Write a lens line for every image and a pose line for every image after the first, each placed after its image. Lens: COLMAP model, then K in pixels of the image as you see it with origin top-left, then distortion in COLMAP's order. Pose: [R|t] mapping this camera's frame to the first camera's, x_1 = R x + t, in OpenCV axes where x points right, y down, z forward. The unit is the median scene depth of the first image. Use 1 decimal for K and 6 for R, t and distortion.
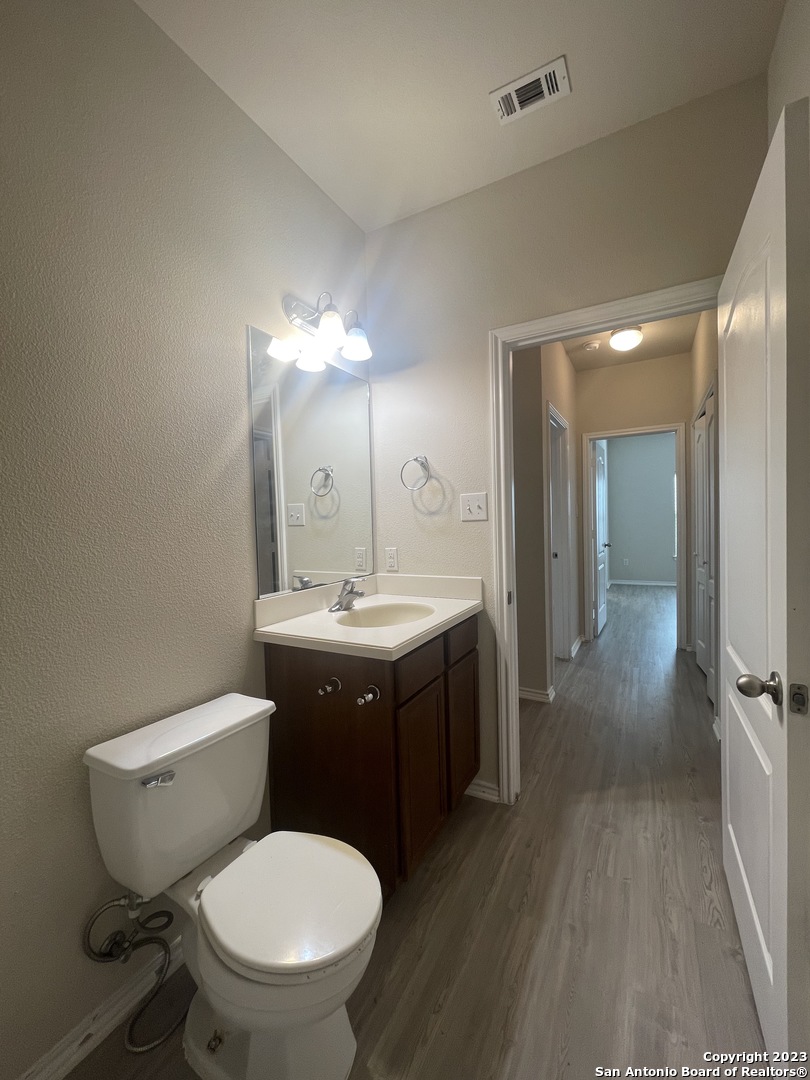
lens RADIAL K [[434.5, 0, 406.9], [0, 434.5, 537.9], [0, 0, 1]] dist [-0.004654, 0.002367]
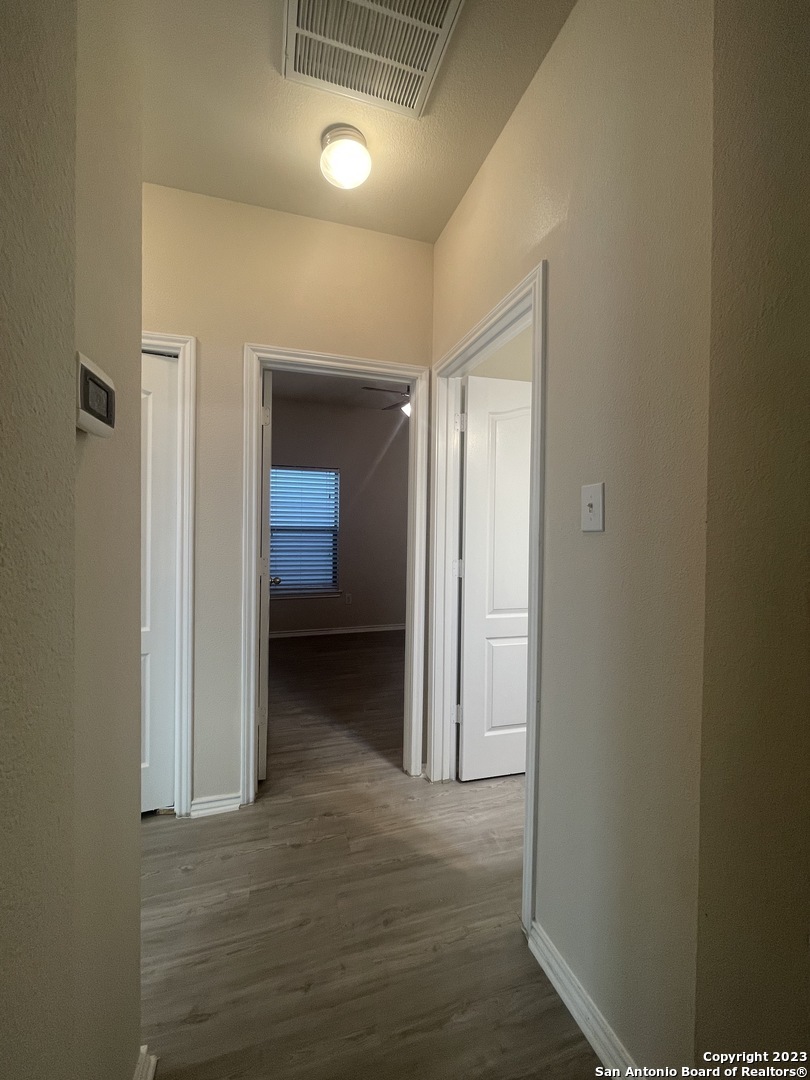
lens RADIAL K [[434.5, 0, 404.5], [0, 434.5, 534.5], [0, 0, 1]] dist [-0.004654, 0.002367]
pose [[-0.724504, 0.015063, 0.689106, -0.104334], [0.037869, 0.999121, 0.017976, -0.068786], [-0.688230, 0.039120, -0.724437, 2.013222]]
